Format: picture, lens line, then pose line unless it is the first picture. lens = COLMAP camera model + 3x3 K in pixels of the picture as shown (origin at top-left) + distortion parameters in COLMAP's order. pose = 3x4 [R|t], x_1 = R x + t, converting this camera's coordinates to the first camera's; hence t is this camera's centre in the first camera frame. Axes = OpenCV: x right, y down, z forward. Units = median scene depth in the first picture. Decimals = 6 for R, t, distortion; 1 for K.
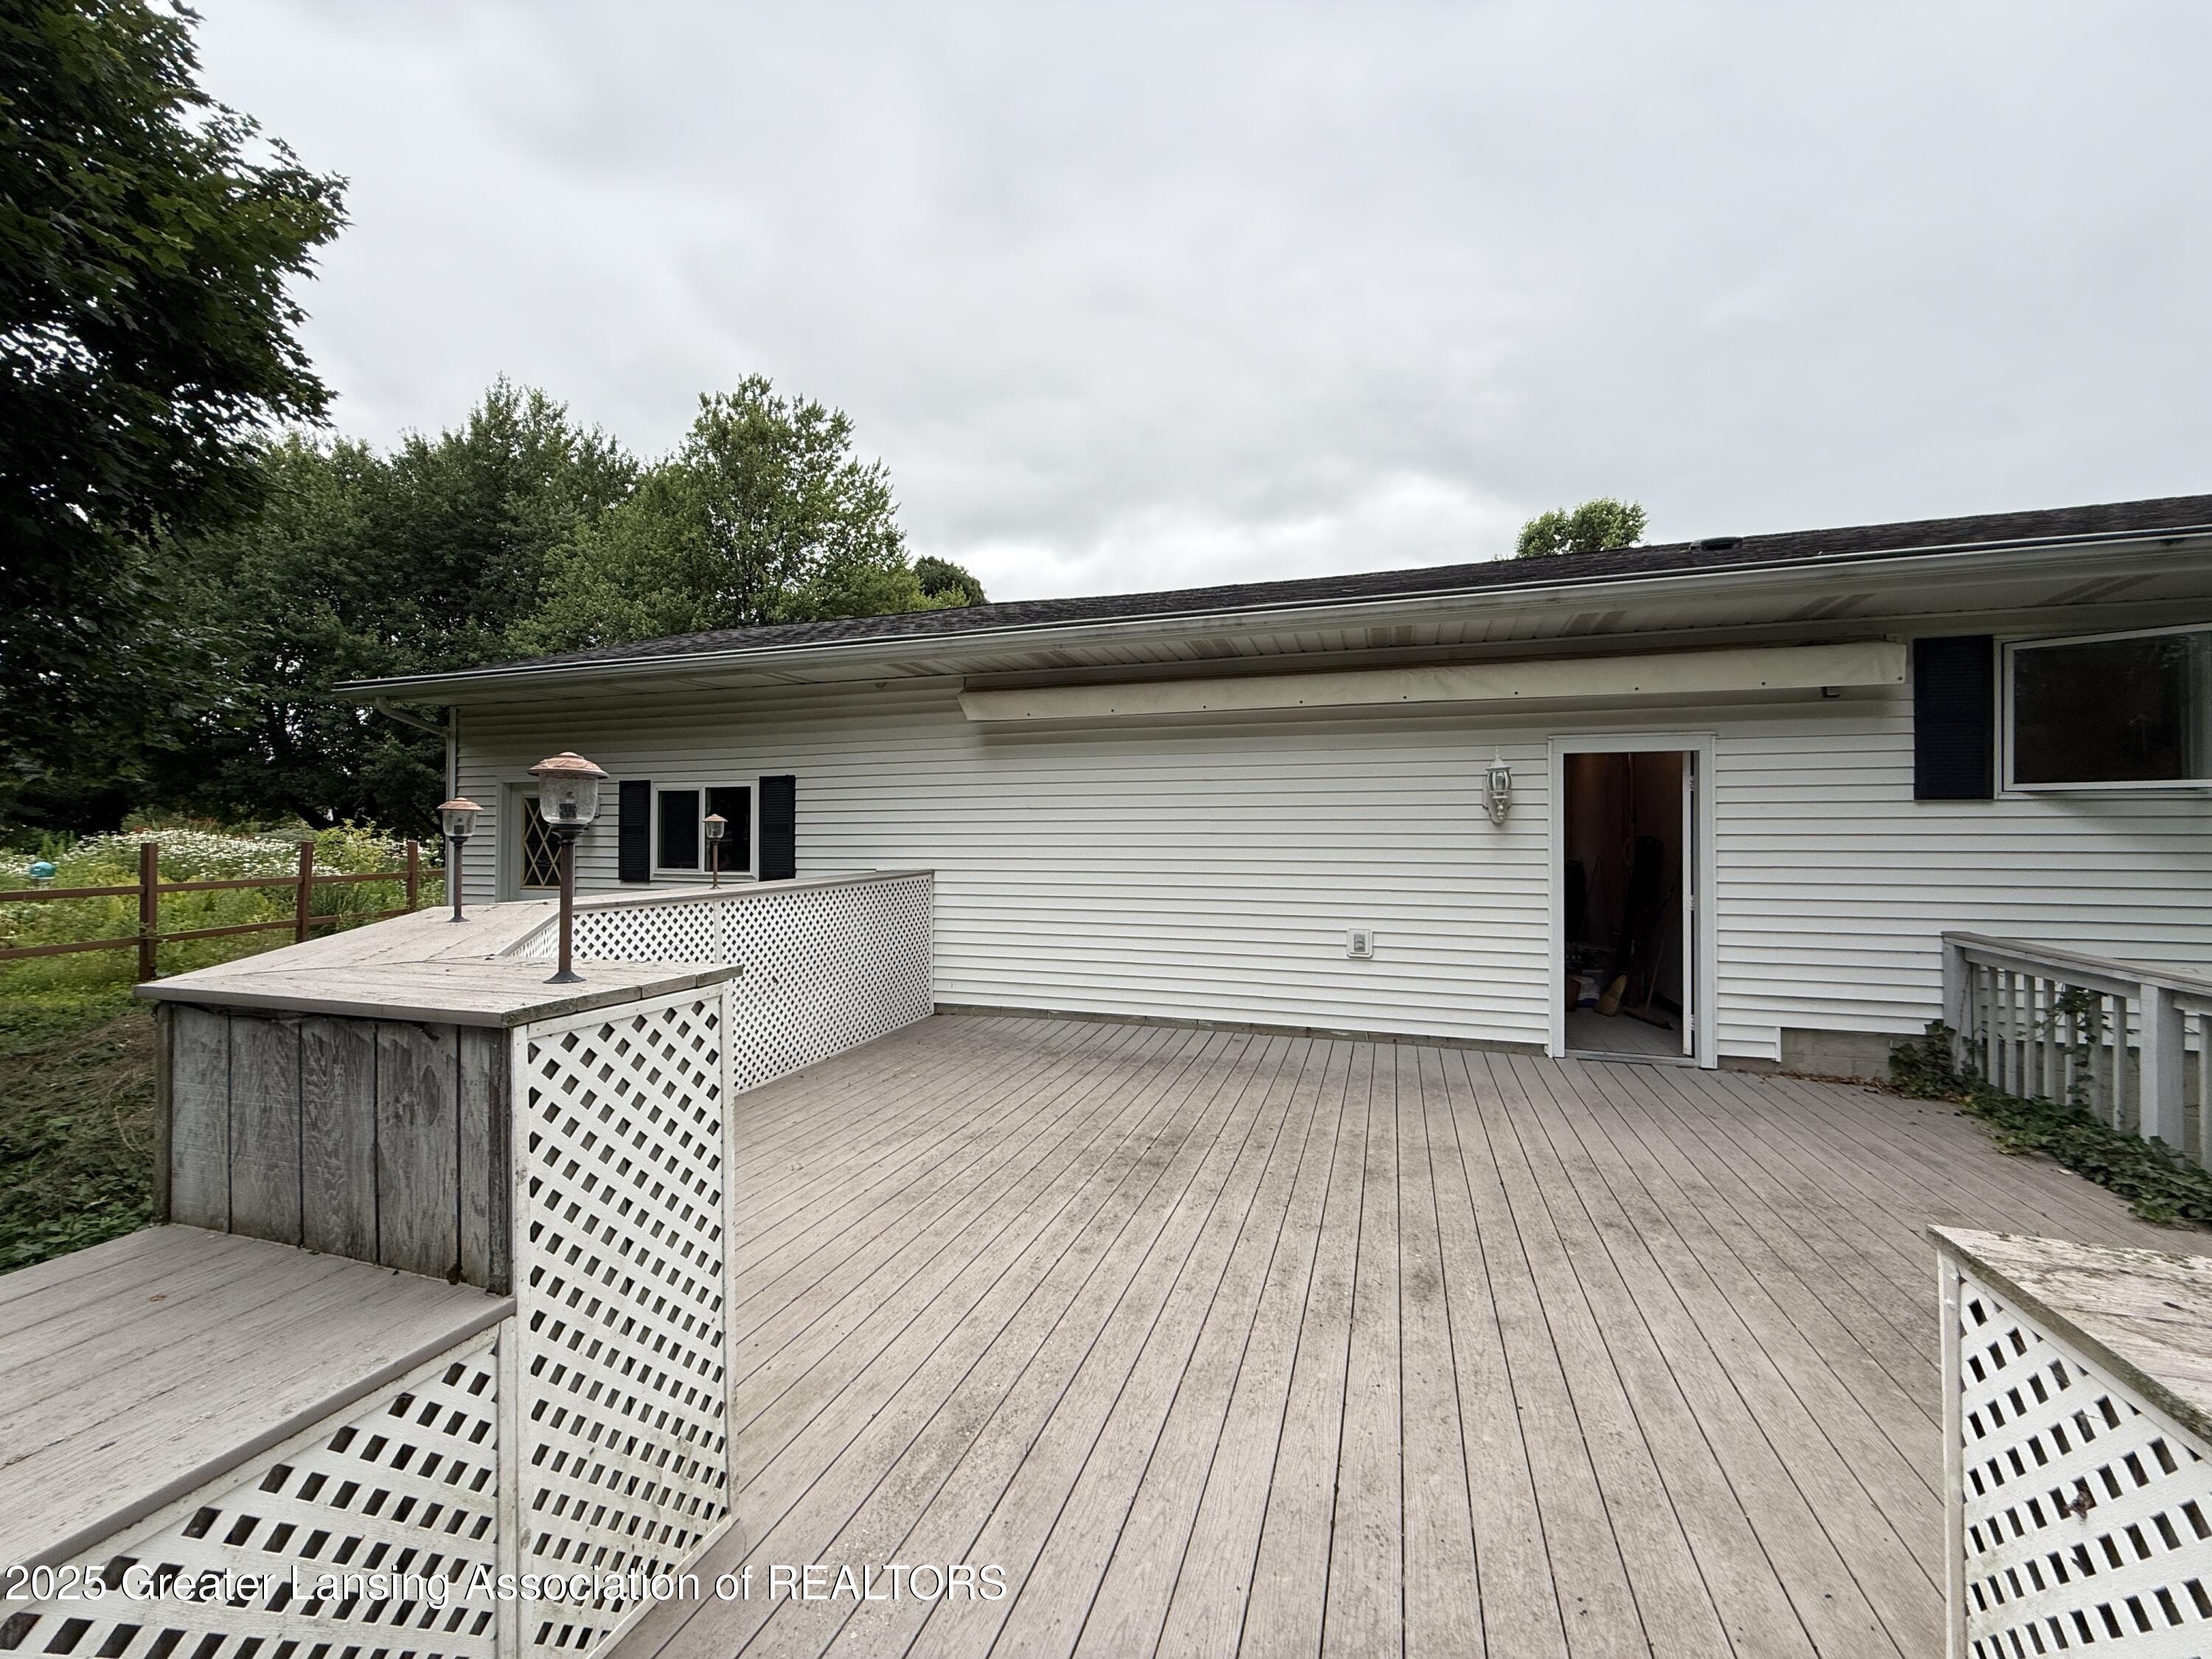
lens RADIAL K [[881.5, 0, 1100.6], [0, 881.5, 827.6], [0, 0, 1]] dist [-0.001522, -0.000403]
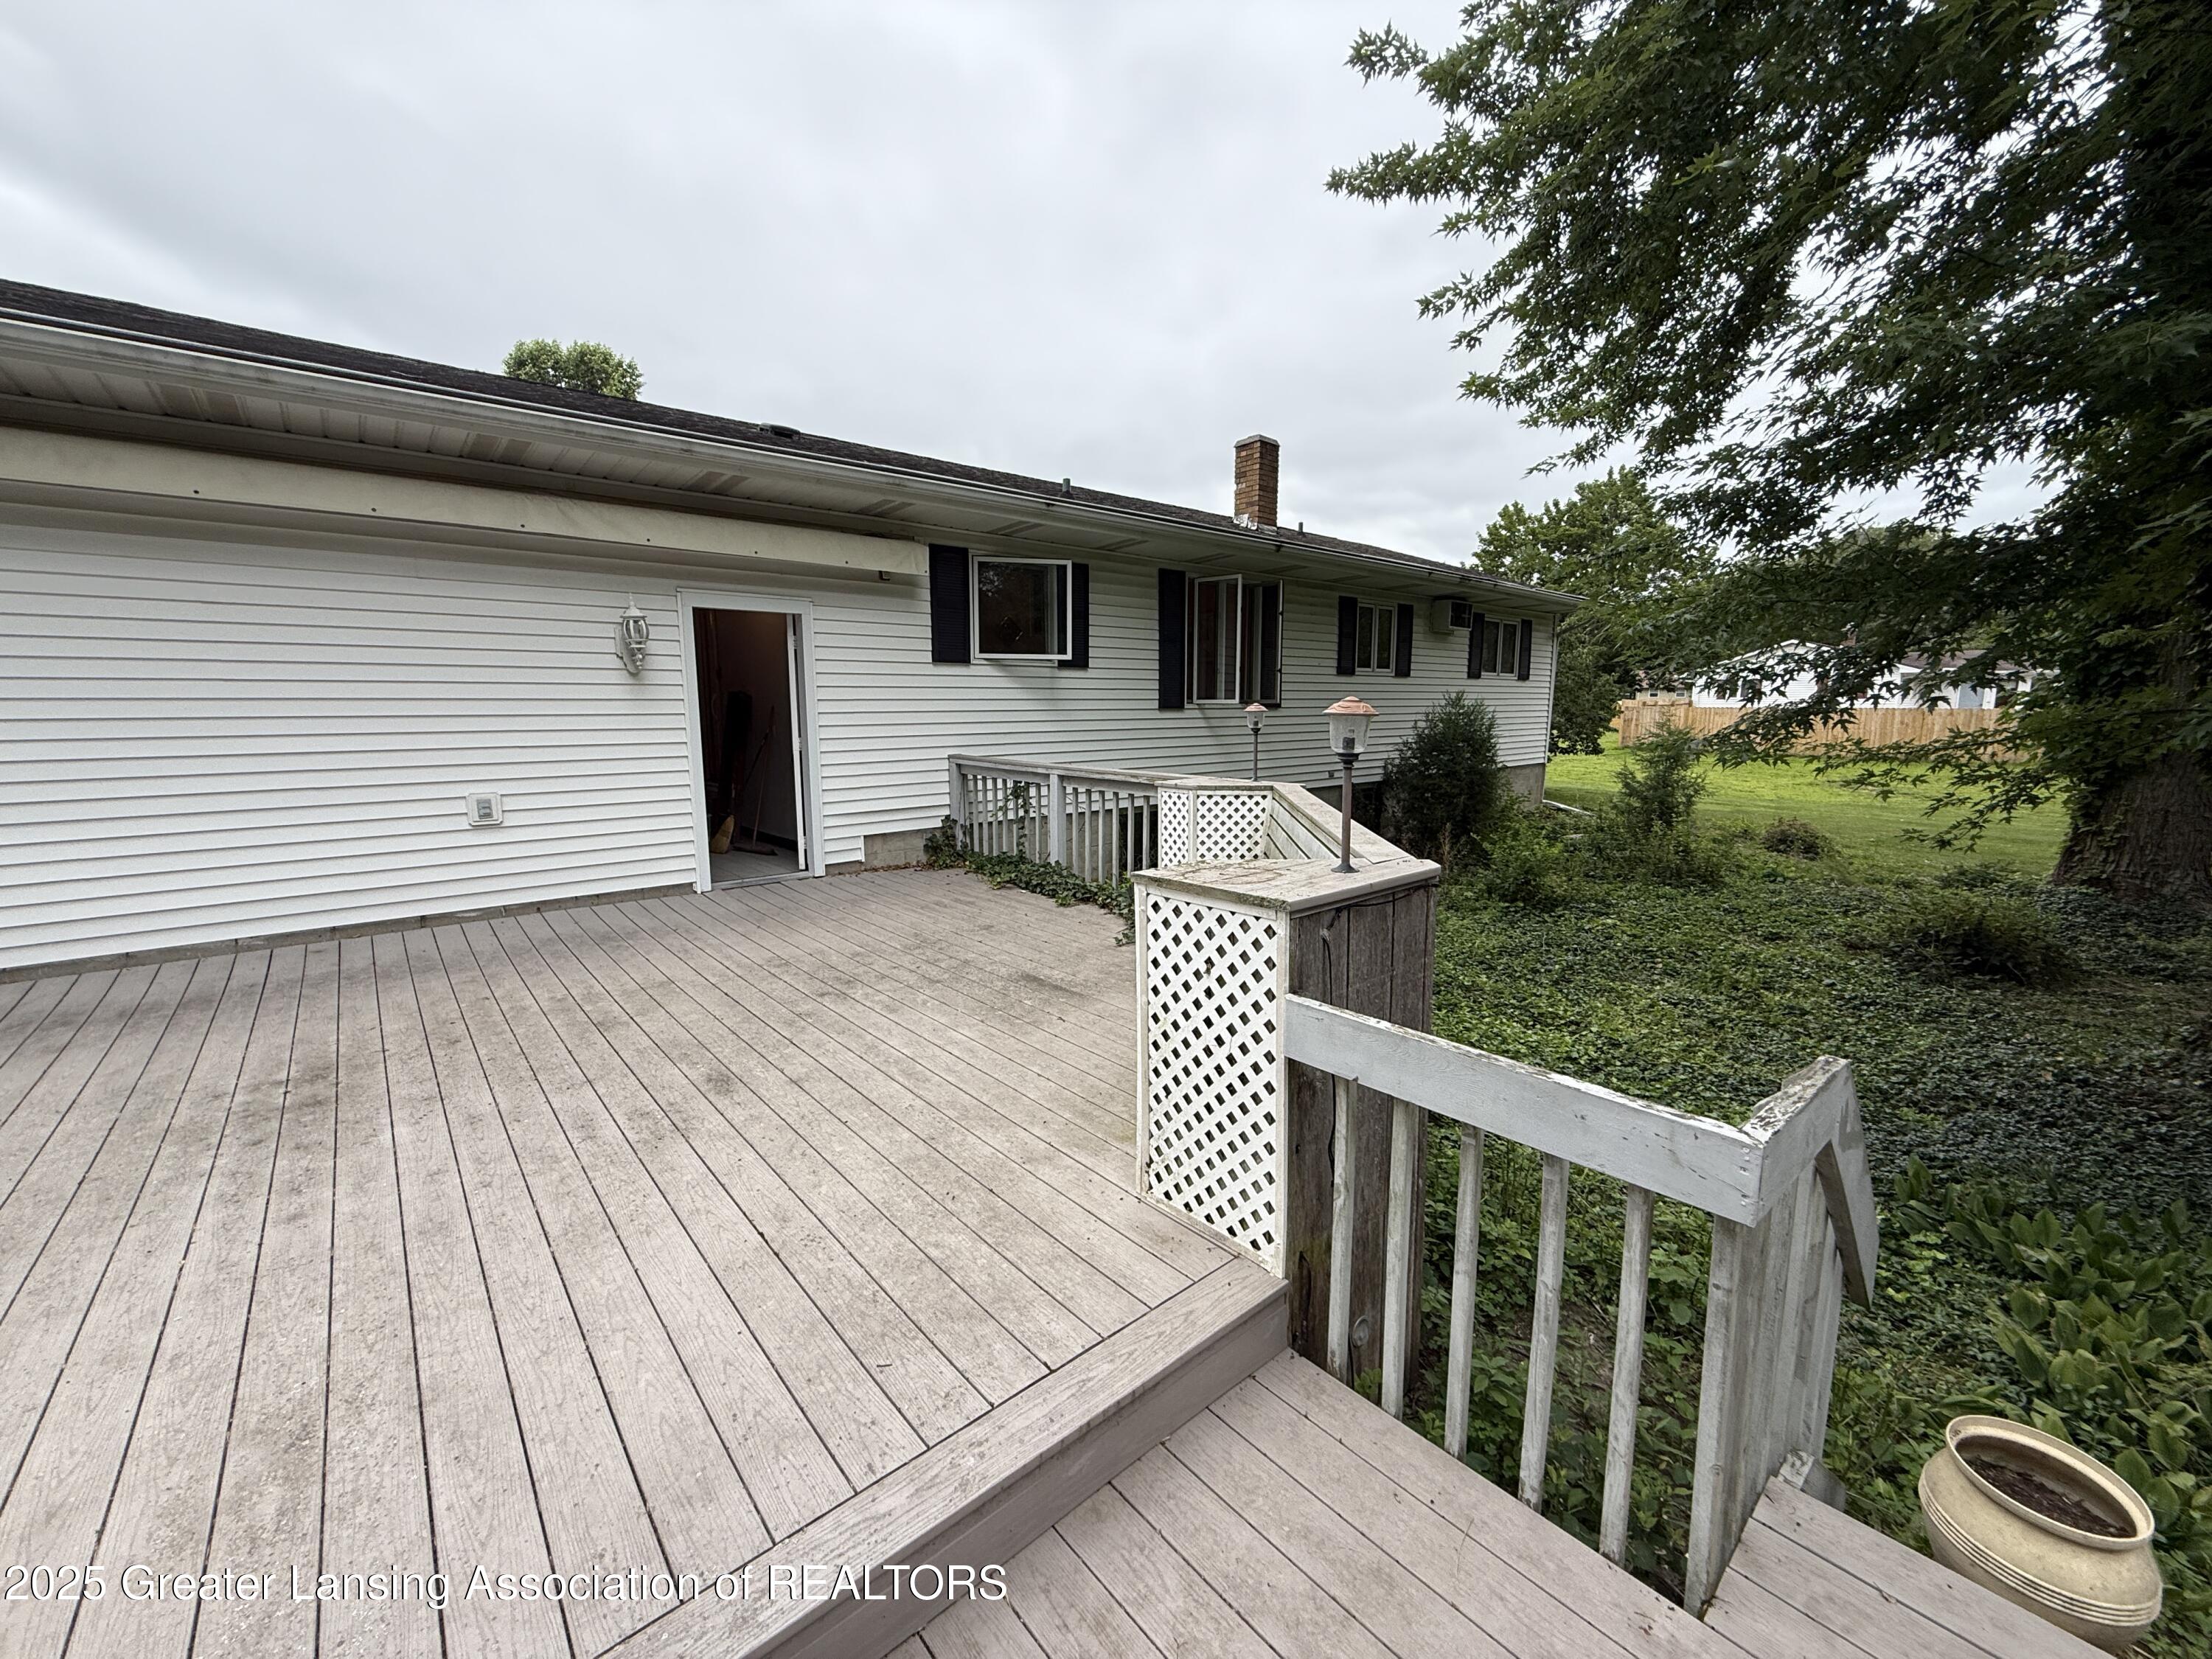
lens RADIAL K [[881.5, 0, 1105.4], [0, 881.5, 830.6], [0, 0, 1]] dist [-0.001522, -0.000403]
pose [[0.512402, -0.126583, 0.849365, -0.165739], [-0.003955, 0.988718, 0.149737, 0.023101], [-0.858737, -0.080084, 0.506120, 0.030756]]
